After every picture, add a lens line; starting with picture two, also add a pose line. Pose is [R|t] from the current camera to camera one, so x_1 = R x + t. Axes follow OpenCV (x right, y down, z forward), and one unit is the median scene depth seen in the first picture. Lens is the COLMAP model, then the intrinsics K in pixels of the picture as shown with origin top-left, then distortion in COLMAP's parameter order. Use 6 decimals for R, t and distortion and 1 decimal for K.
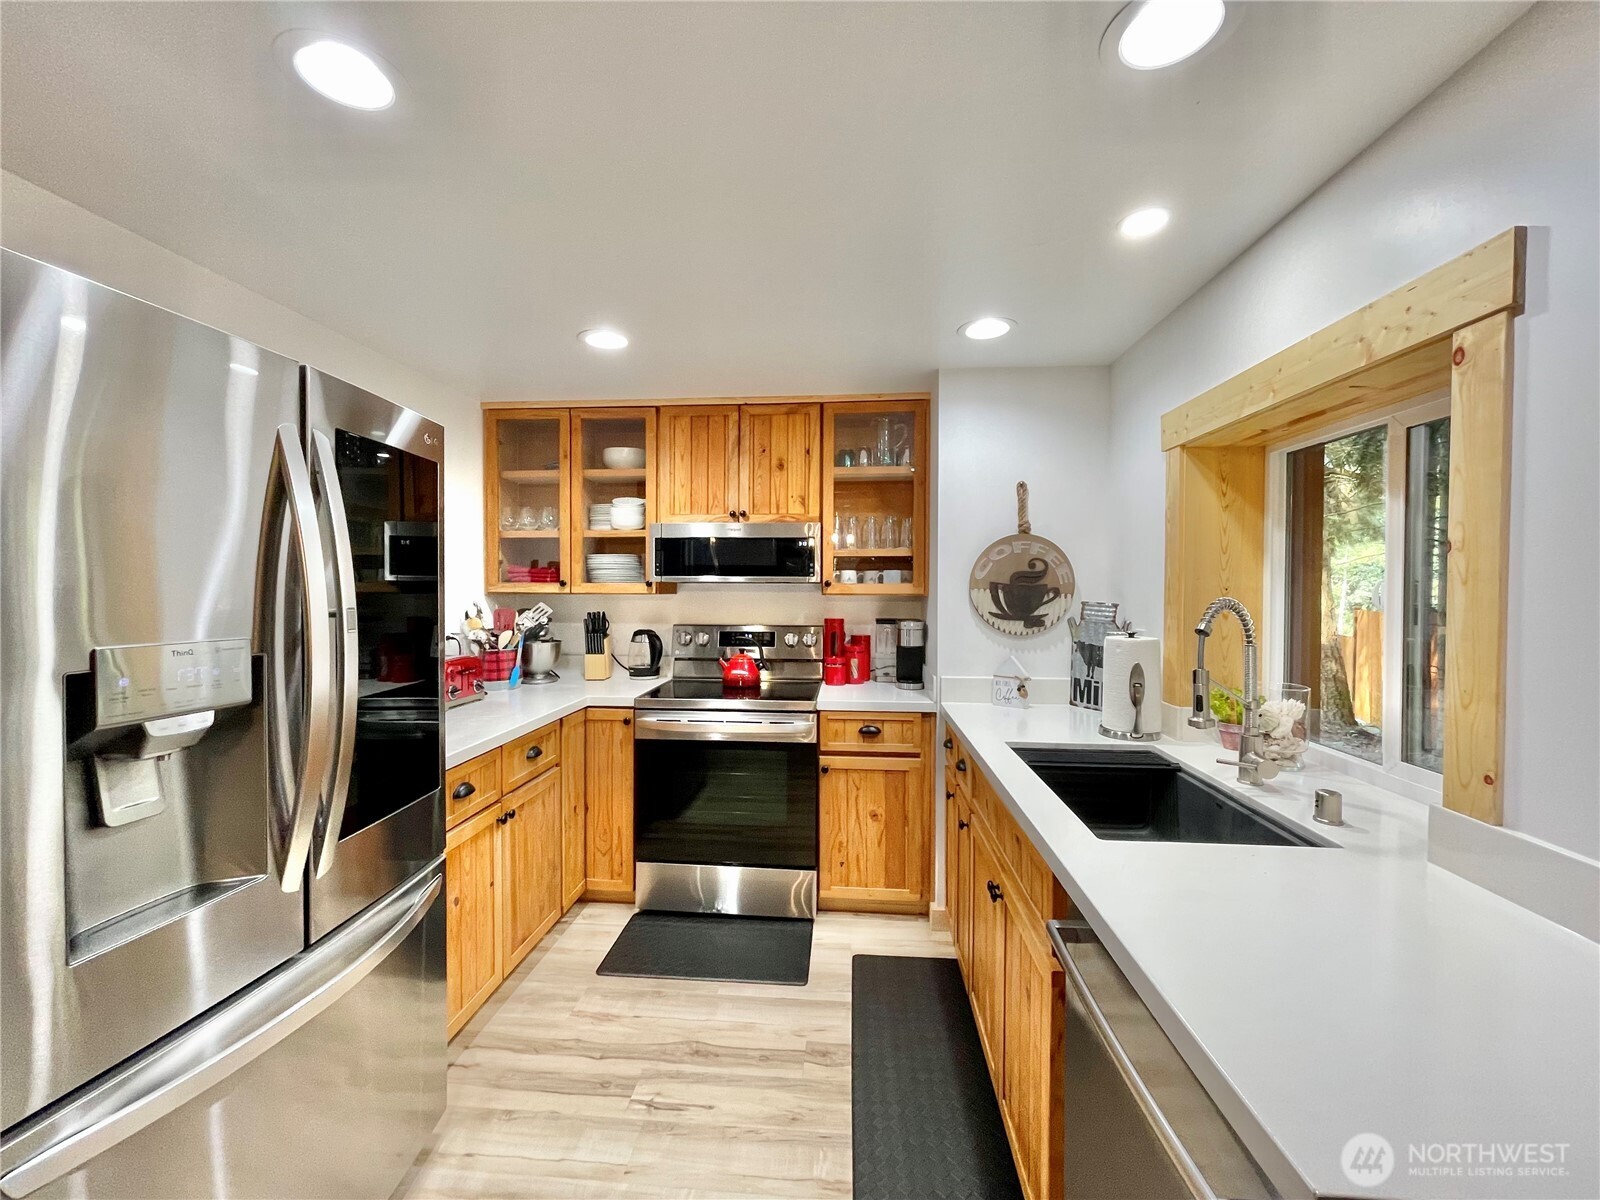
lens RADIAL K [[650.3, 0, 801.8], [0, 650.3, 598.4], [0, 0, 1]] dist [-0.007247, 0.000603]
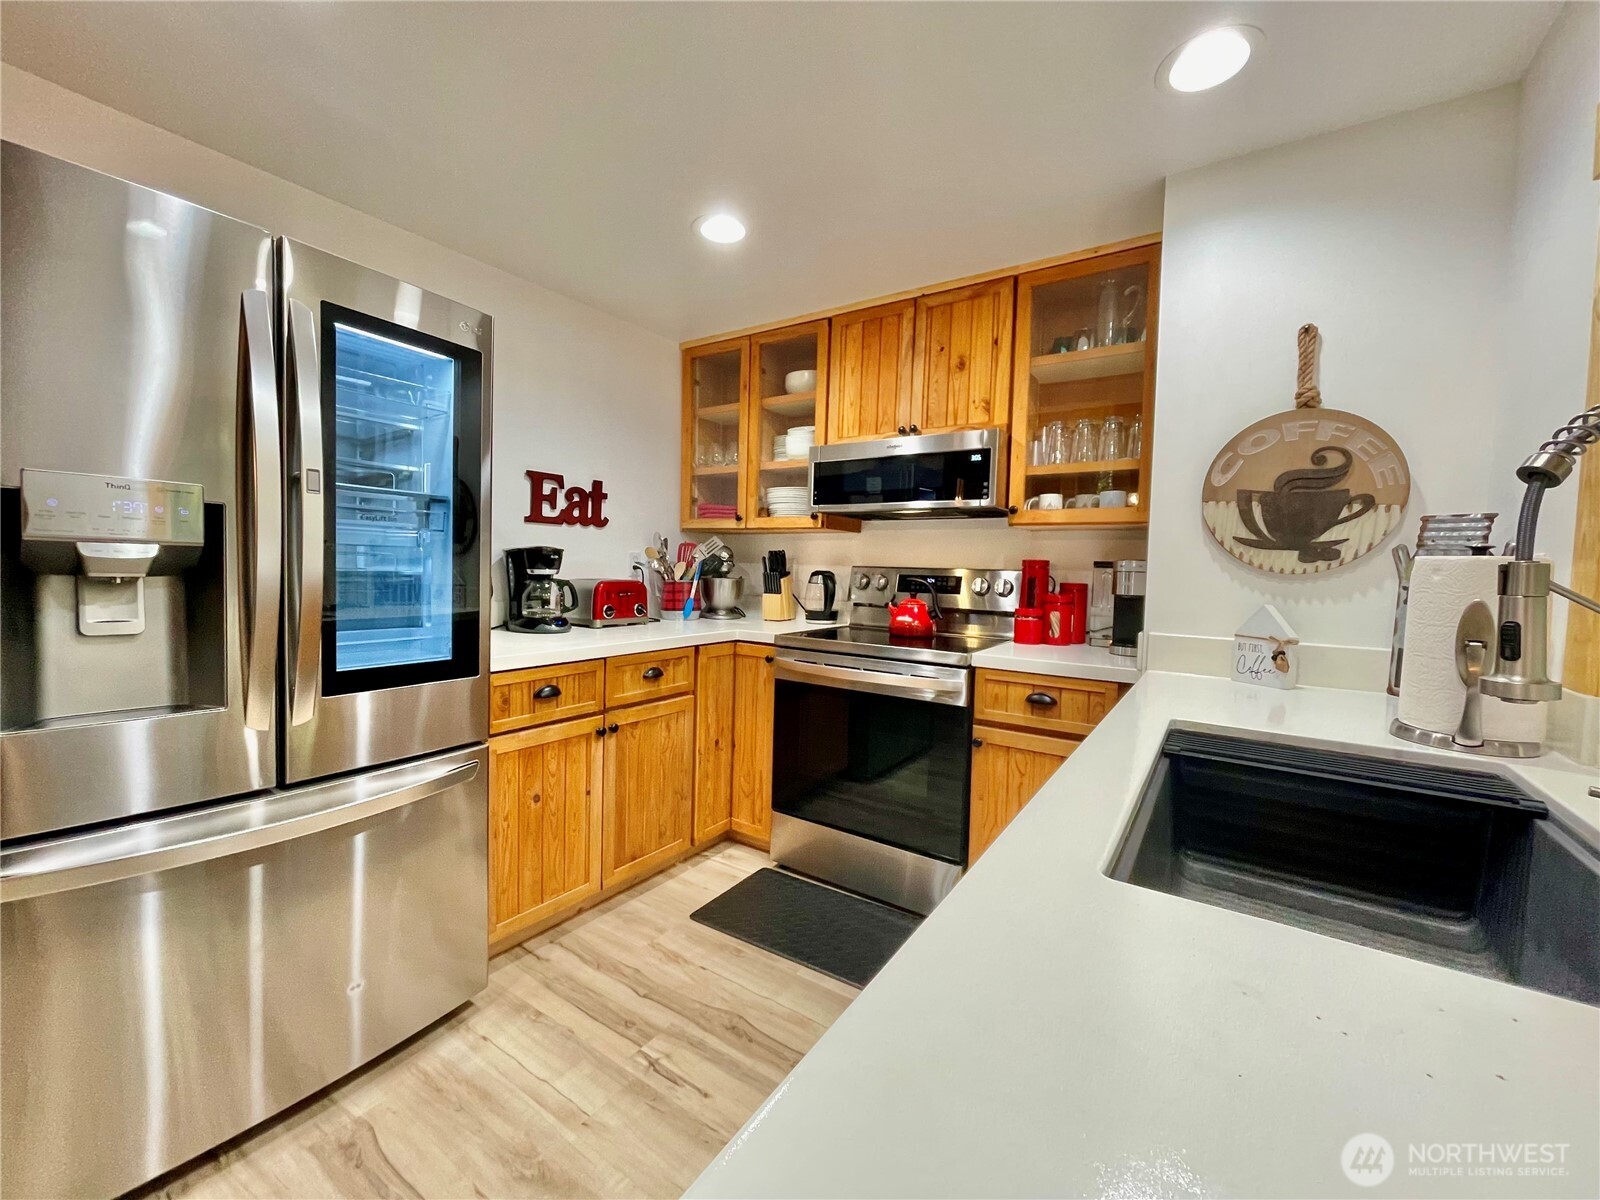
lens RADIAL K [[650.3, 0, 796.8], [0, 650.3, 600.0], [0, 0, 1]] dist [-0.007247, 0.000603]
pose [[0.869661, 0.045321, -0.491564, 0.221603], [-0.032661, 0.998877, 0.034312, 0.073056], [0.492568, -0.013785, 0.870165, 0.216961]]
